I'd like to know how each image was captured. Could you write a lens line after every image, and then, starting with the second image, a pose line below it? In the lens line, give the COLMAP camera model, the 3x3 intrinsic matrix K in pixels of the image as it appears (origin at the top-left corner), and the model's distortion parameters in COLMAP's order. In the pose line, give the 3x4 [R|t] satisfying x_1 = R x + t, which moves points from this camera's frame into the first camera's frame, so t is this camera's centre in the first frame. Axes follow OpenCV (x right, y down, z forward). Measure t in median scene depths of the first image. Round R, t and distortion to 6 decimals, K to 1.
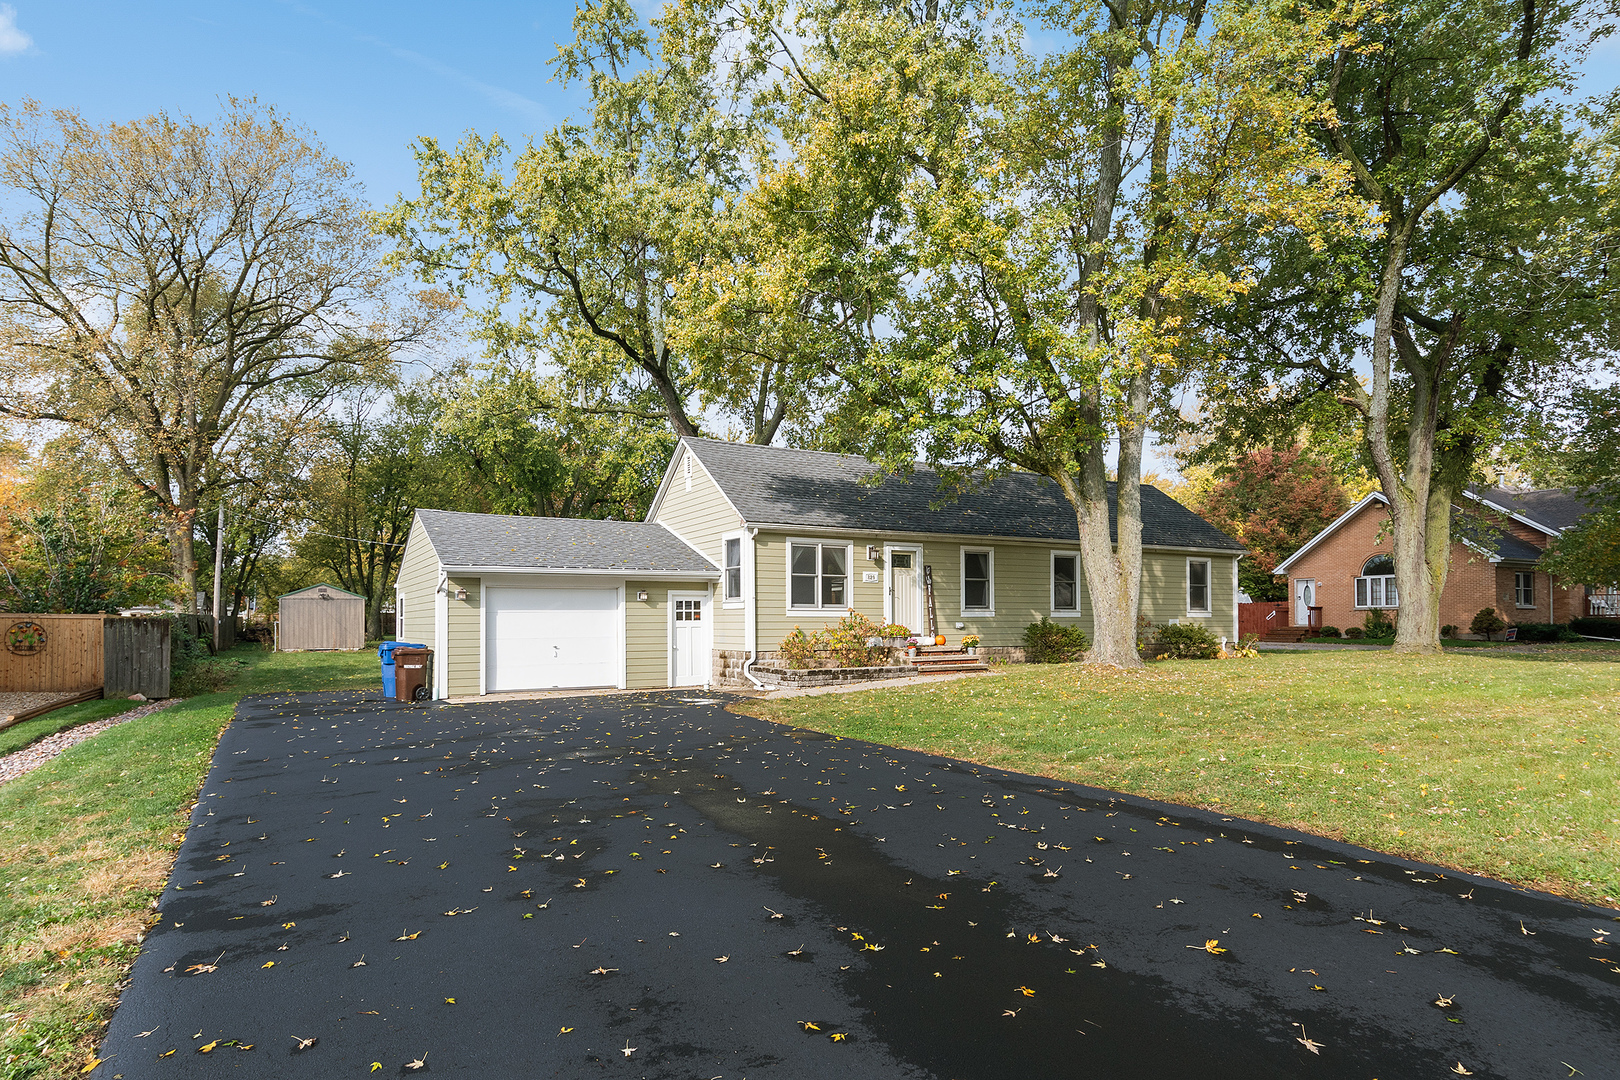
lens RADIAL K [[878.6, 0, 801.6], [0, 878.6, 618.7], [0, 0, 1]] dist [0.000777, -0.000189]
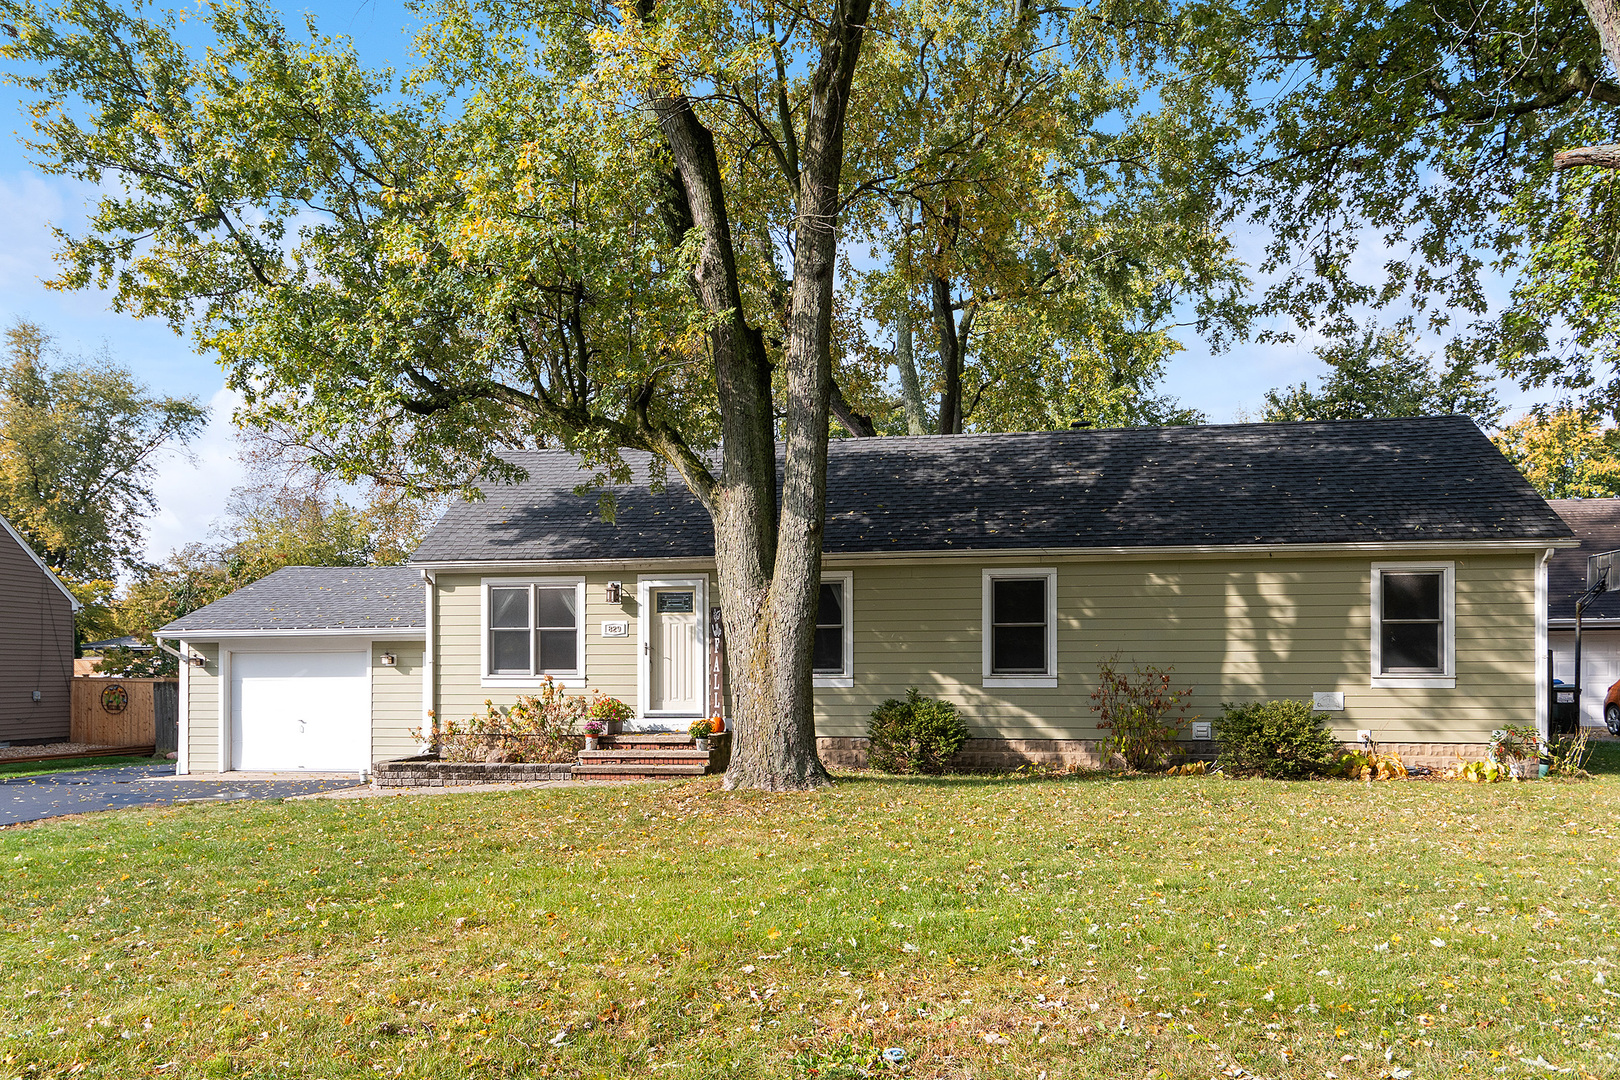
lens RADIAL K [[1111.3, 0, 807.6], [0, 1111.3, 677.0], [0, 0, 1]] dist [-0.001272, -0.000891]
pose [[0.787649, 0.002585, -0.616118, 0.713609], [0.001693, 0.999978, 0.006360, -0.015290], [0.616121, -0.006052, 0.787628, 0.413883]]
